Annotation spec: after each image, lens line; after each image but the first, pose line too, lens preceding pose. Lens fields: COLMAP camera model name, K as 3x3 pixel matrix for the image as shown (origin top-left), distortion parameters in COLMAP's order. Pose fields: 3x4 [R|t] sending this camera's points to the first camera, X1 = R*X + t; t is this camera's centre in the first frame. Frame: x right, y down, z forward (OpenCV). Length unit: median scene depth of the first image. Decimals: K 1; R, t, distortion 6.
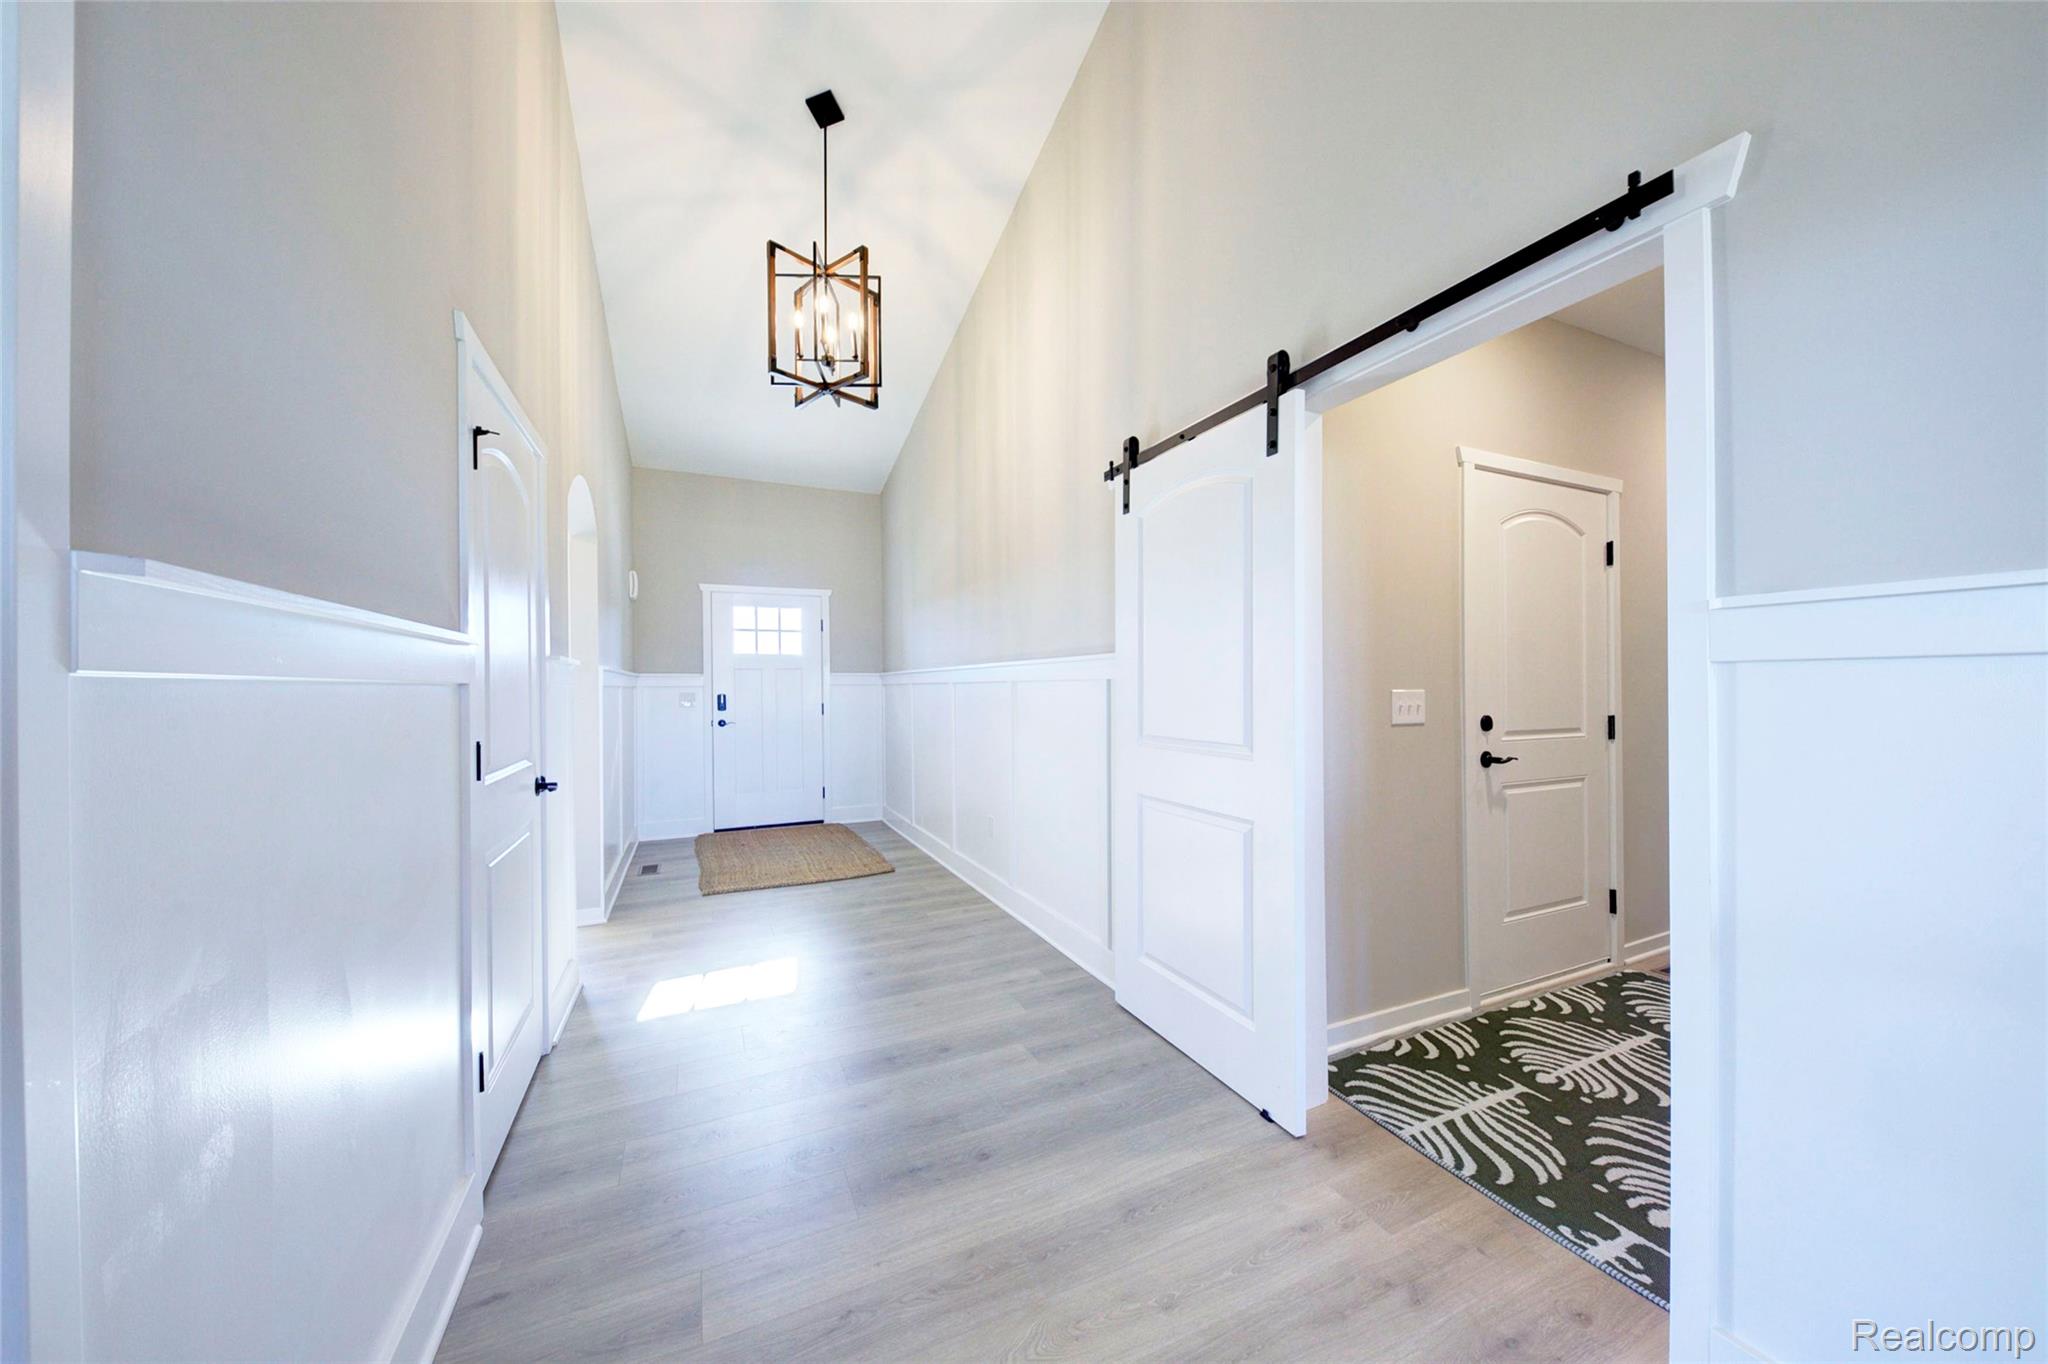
lens RADIAL K [[708.6, 0, 1015.6], [0, 708.6, 678.1], [0, 0, 1]] dist [0.008173, -0.005664]
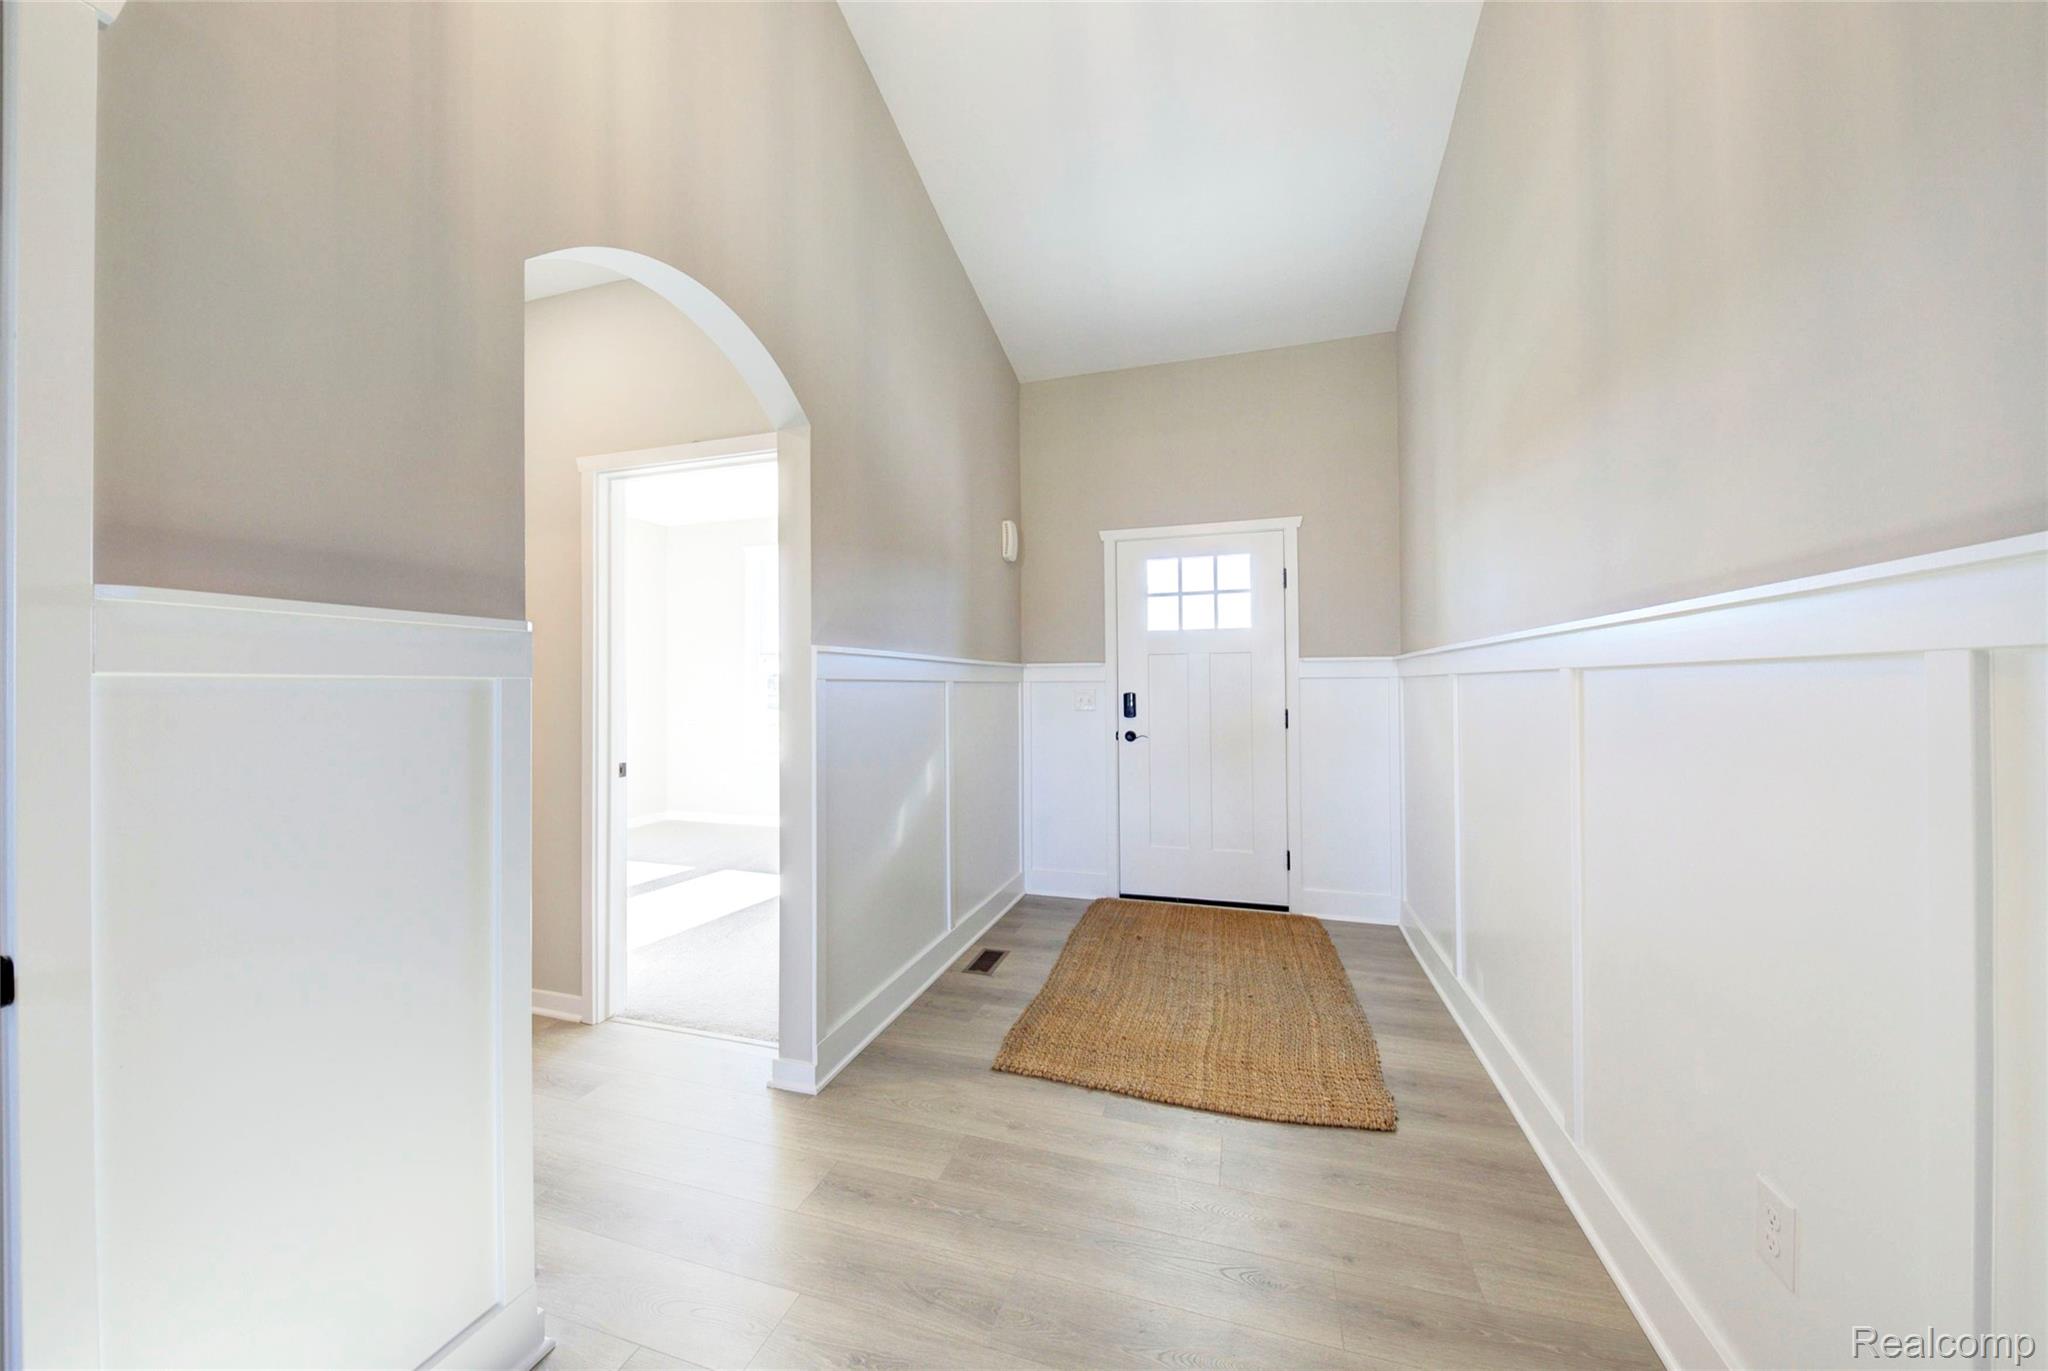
lens RADIAL K [[708.6, 0, 1030.1], [0, 708.6, 682.0], [0, 0, 1]] dist [0.008173, -0.005664]
pose [[0.758493, -0.002405, -0.651677, -0.065060], [0.005269, 0.999983, 0.002442, 0.013641], [0.651660, -0.005286, 0.758493, 0.554645]]
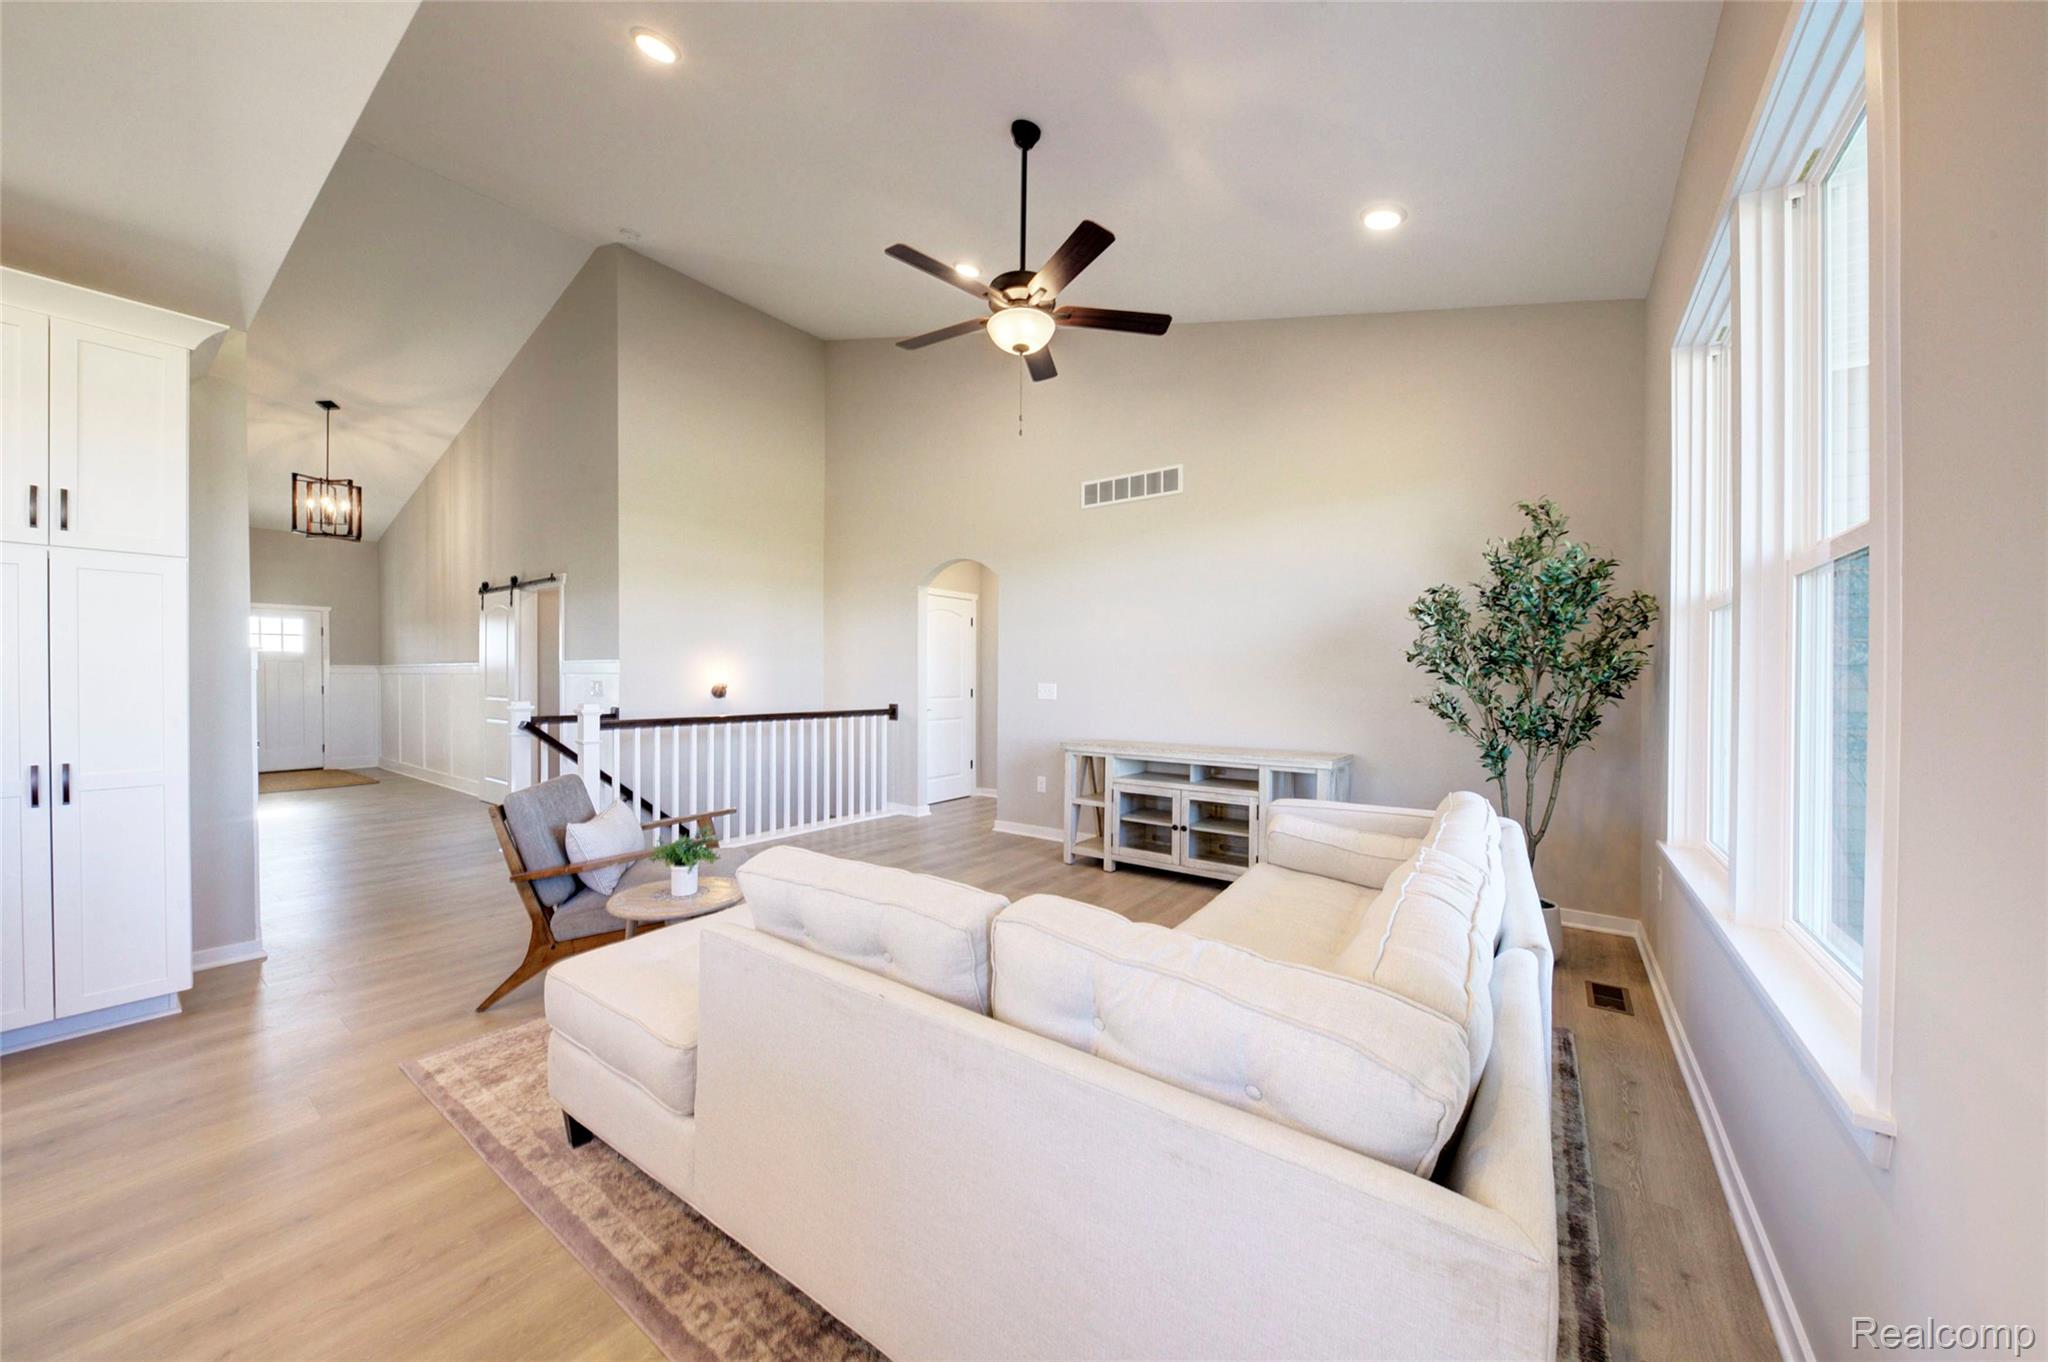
lens RADIAL K [[708.6, 0, 1039.7], [0, 708.6, 683.8], [0, 0, 1]] dist [0.008173, -0.005664]
pose [[0.864930, 0.012087, 0.501748, 0.358300], [-0.020016, 0.999745, 0.010419, -0.017076], [-0.501494, -0.019055, 0.864951, -1.327504]]
